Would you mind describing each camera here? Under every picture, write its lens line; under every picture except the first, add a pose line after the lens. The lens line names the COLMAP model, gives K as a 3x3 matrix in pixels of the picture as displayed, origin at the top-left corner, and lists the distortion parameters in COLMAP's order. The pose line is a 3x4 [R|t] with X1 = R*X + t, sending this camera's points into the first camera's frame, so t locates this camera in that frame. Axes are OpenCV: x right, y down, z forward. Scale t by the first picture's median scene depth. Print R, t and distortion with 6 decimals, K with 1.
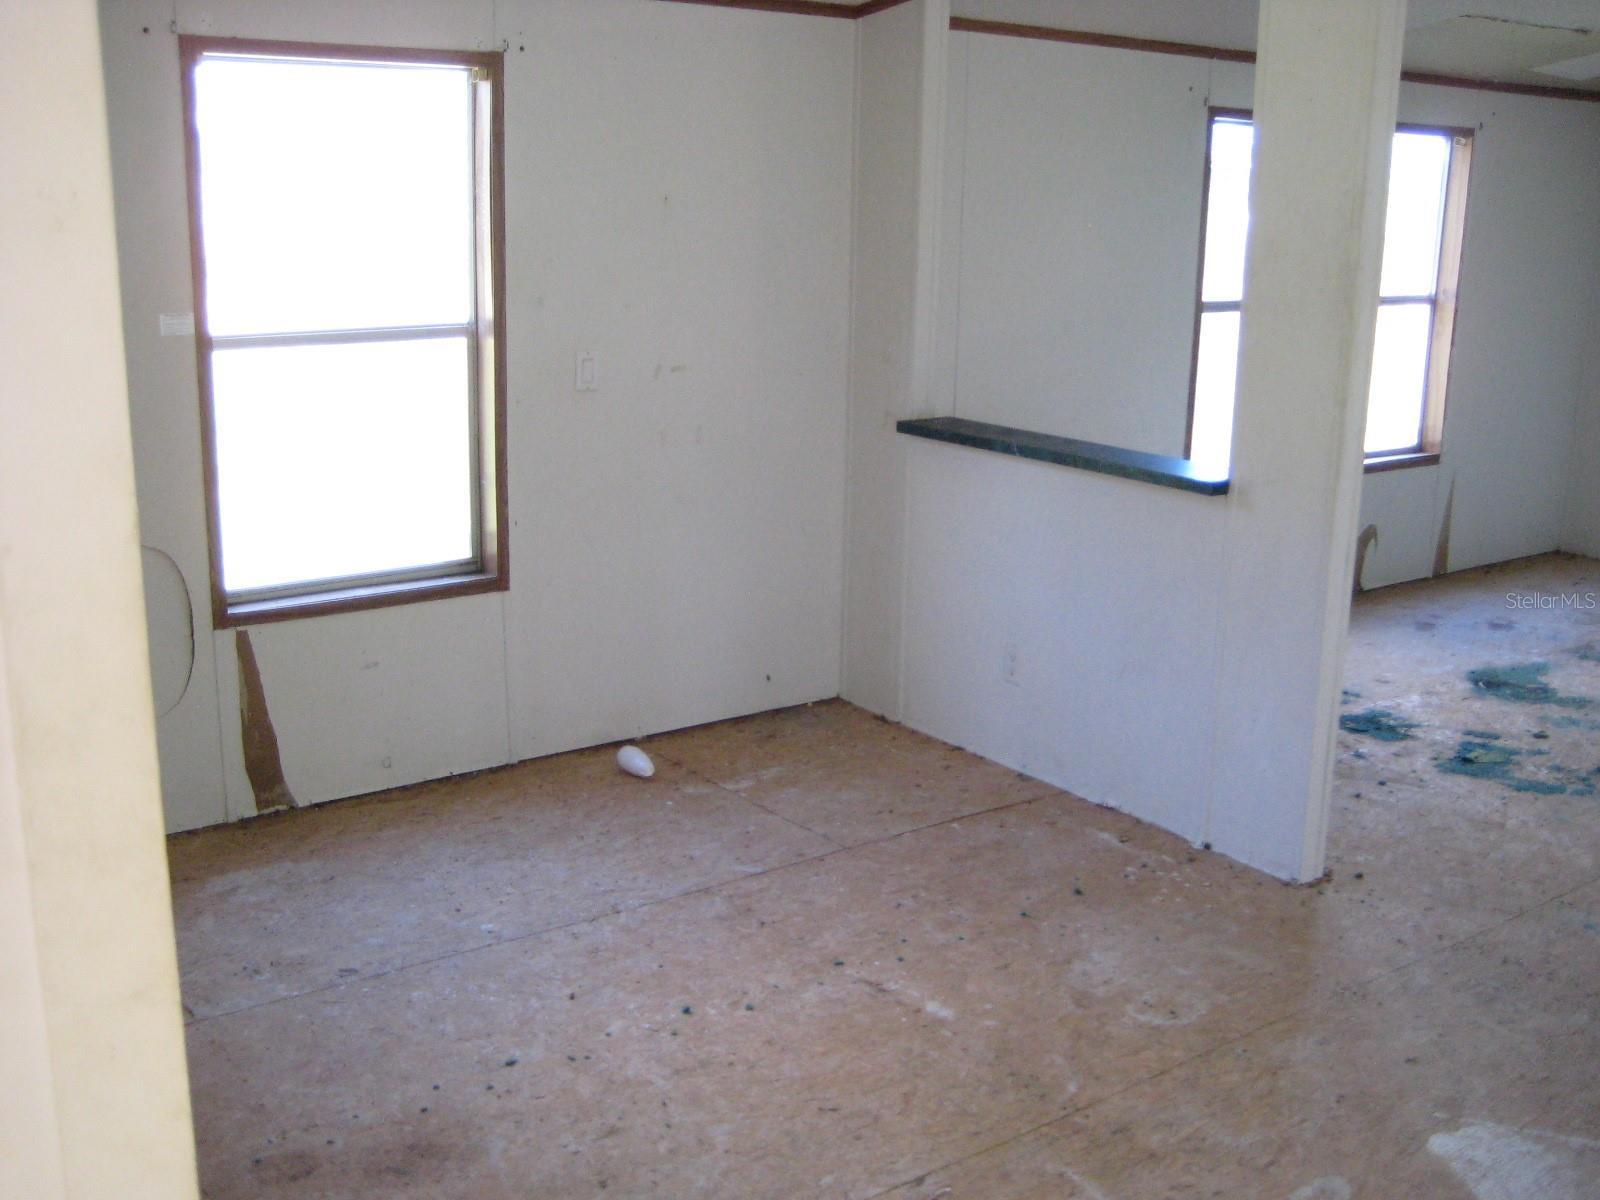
lens RADIAL K [[1653.1, 0, 810.3], [0, 1653.1, 600.6], [0, 0, 1]] dist [-0.144777, 0.185120]
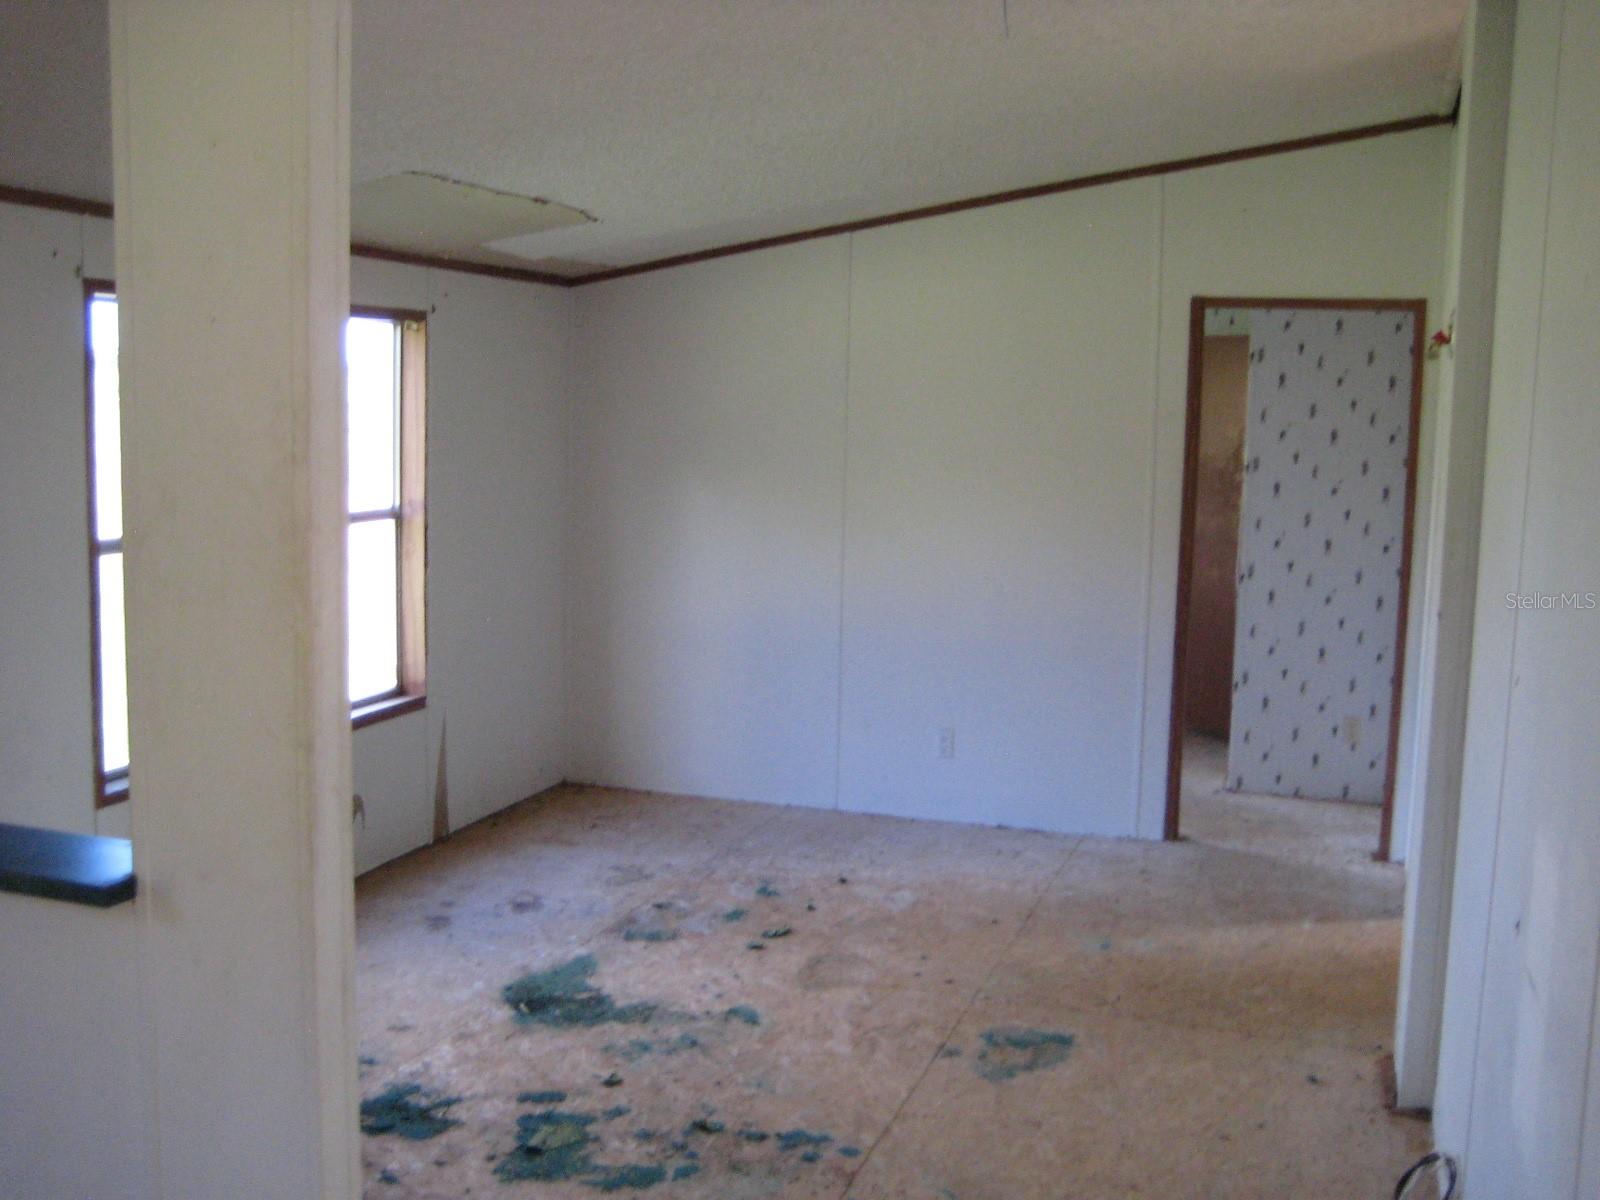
lens RADIAL K [[1653.1, 0, 810.3], [0, 1653.1, 600.6], [0, 0, 1]] dist [-0.144777, 0.185120]
pose [[0.813559, -0.071518, 0.577067, 0.087736], [0.135056, 0.988509, -0.067894, -0.071769], [-0.565580, 0.133172, 0.813870, 0.259420]]
